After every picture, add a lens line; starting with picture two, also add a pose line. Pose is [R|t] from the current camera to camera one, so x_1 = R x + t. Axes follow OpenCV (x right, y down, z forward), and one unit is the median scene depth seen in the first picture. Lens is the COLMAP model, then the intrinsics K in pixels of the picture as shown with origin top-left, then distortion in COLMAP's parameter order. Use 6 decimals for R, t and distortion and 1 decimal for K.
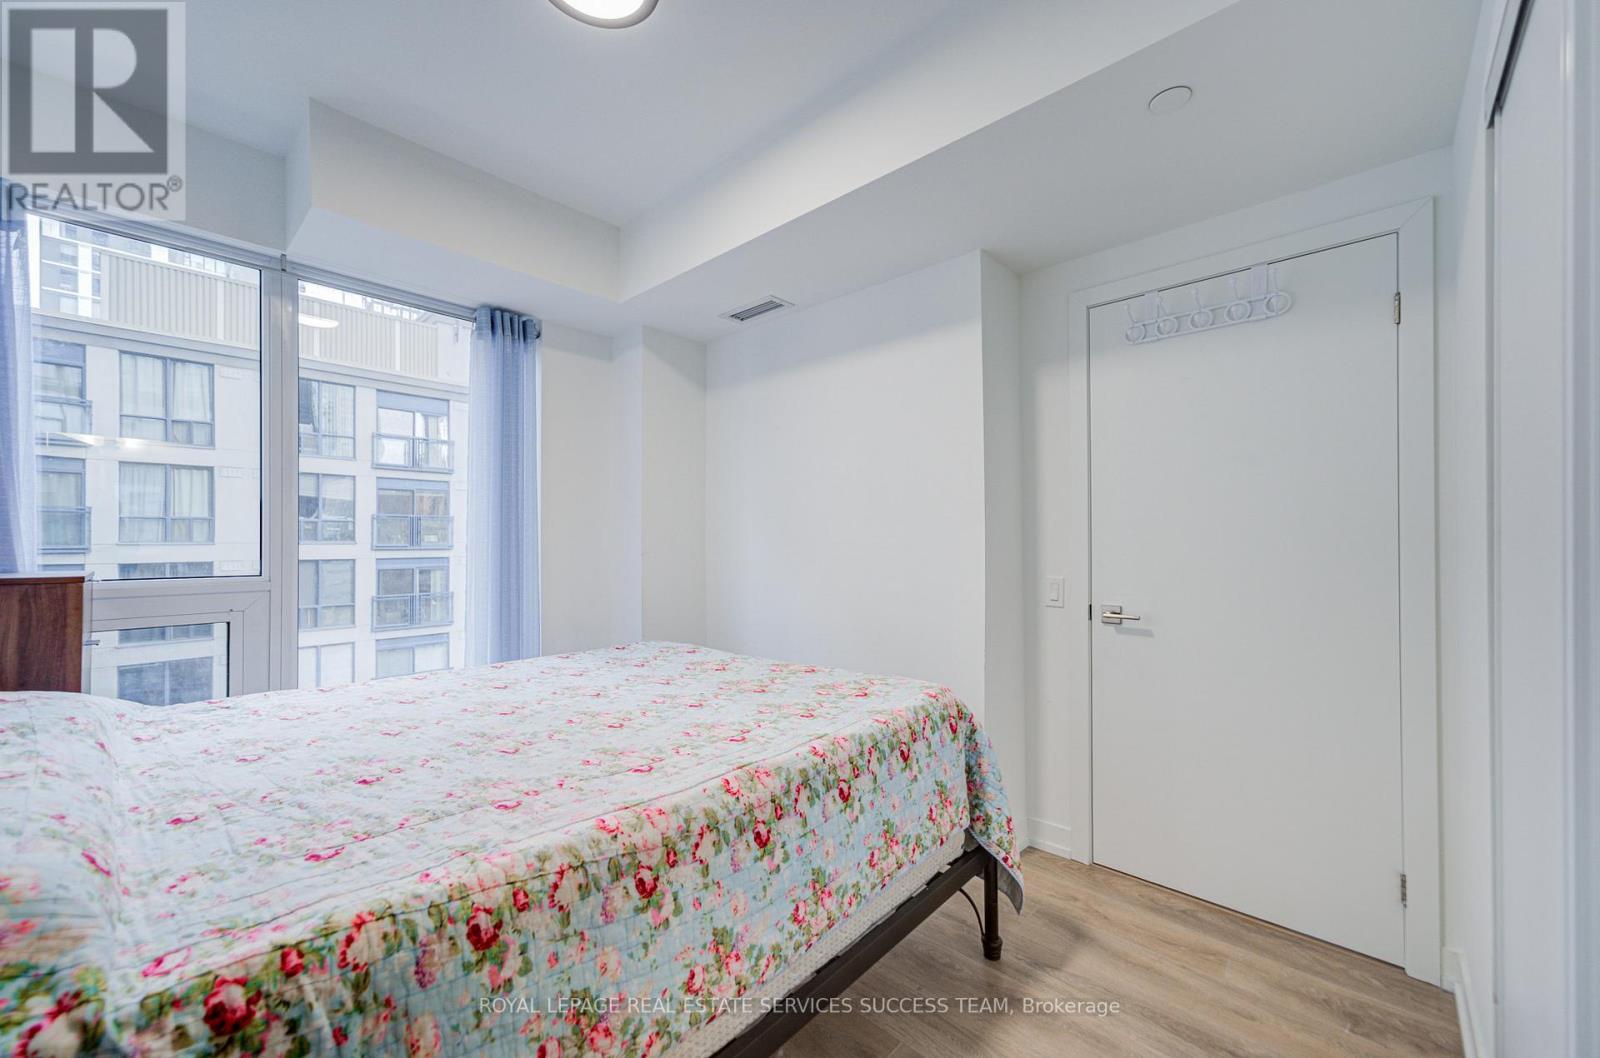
lens RADIAL K [[635.6, 0, 788.8], [0, 635.6, 533.3], [0, 0, 1]] dist [-0.001283, -0.000063]
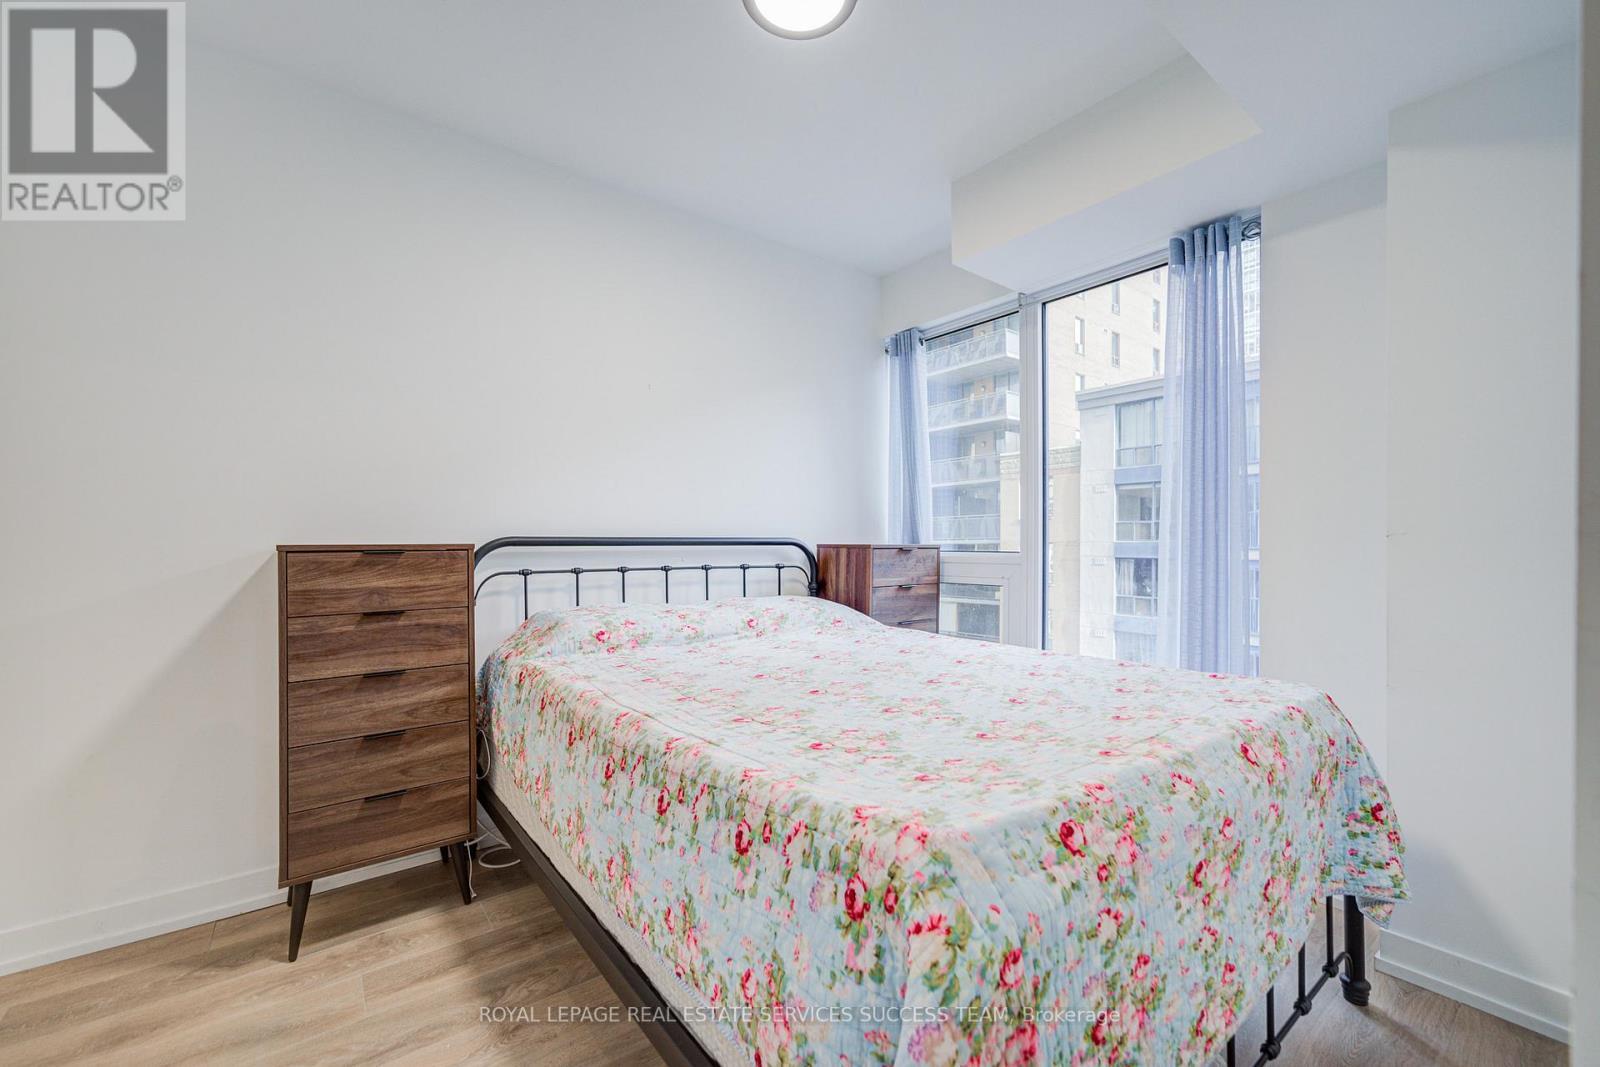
lens RADIAL K [[674.5, 0, 801.4], [0, 674.5, 534.6], [0, 0, 1]] dist [-0.016498, 0.000436]
pose [[-0.169161, -0.012335, -0.985511, 0.818032], [0.007436, 0.999877, -0.013792, 0.069362], [0.985560, -0.009661, -0.169048, 1.190321]]
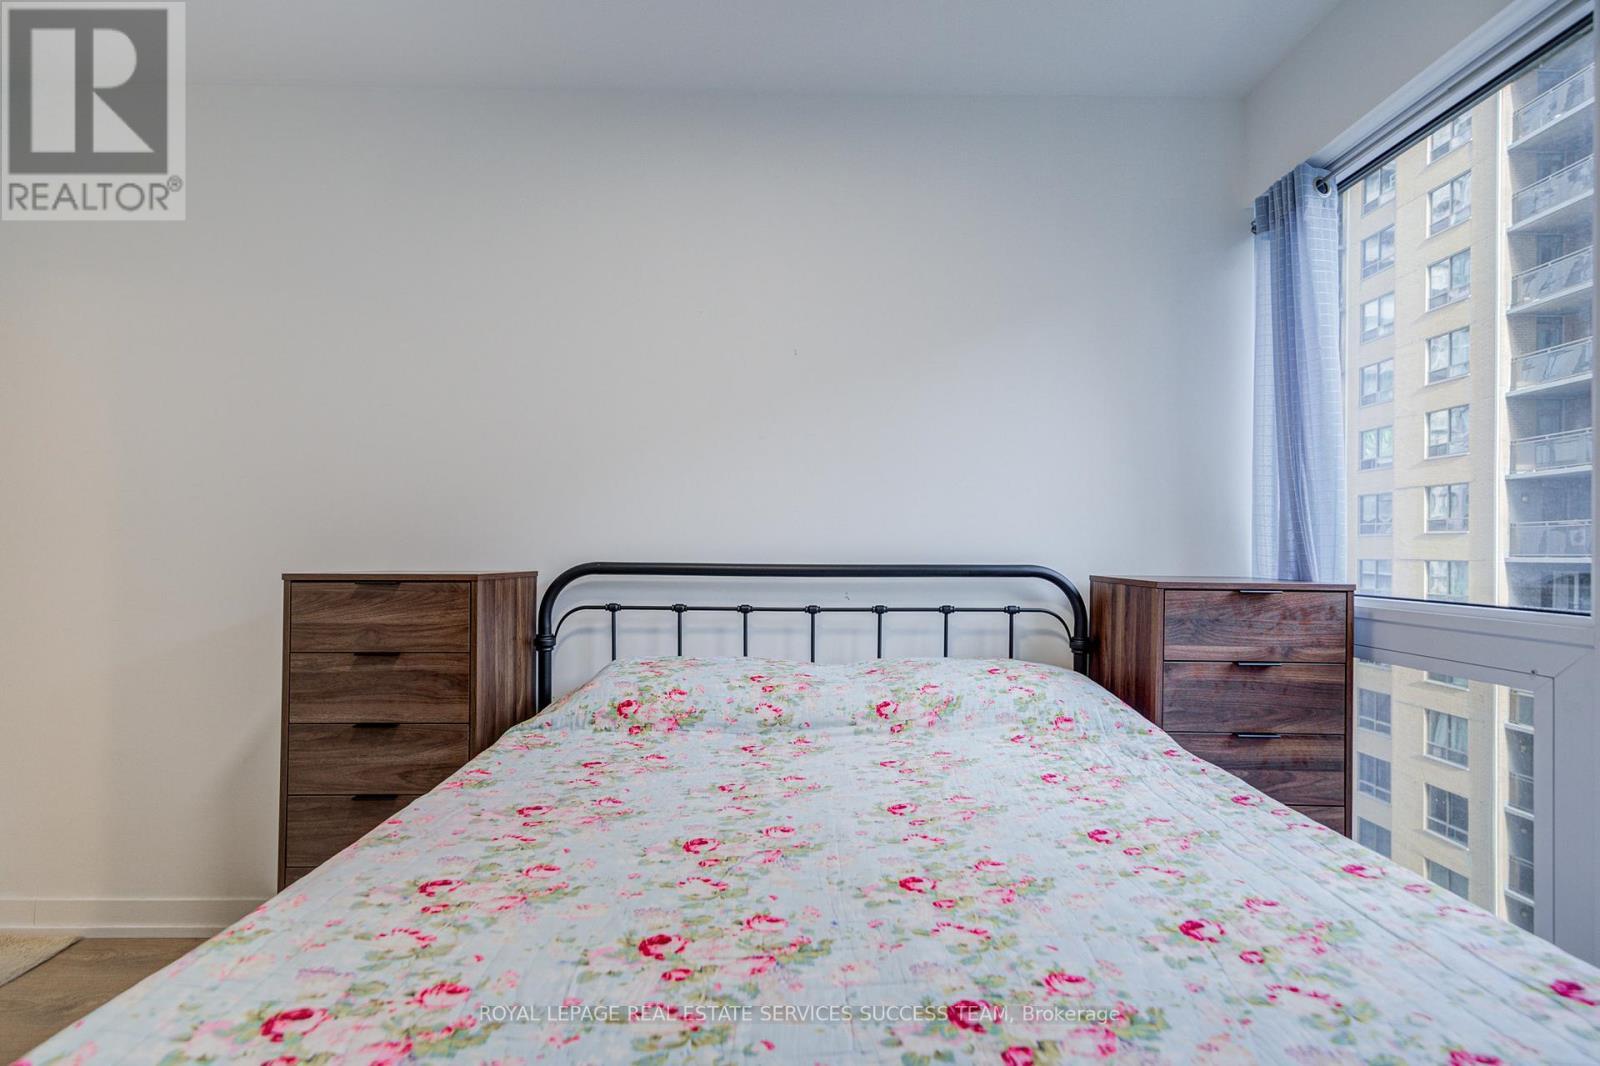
lens RADIAL K [[674.5, 0, 770.0], [0, 674.5, 556.2], [0, 0, 1]] dist [-0.016498, 0.000436]
pose [[-0.736468, -0.007691, -0.676429, -0.020118], [-0.002933, 0.999962, -0.008176, 0.043562], [0.676466, -0.004037, -0.736463, 1.418113]]
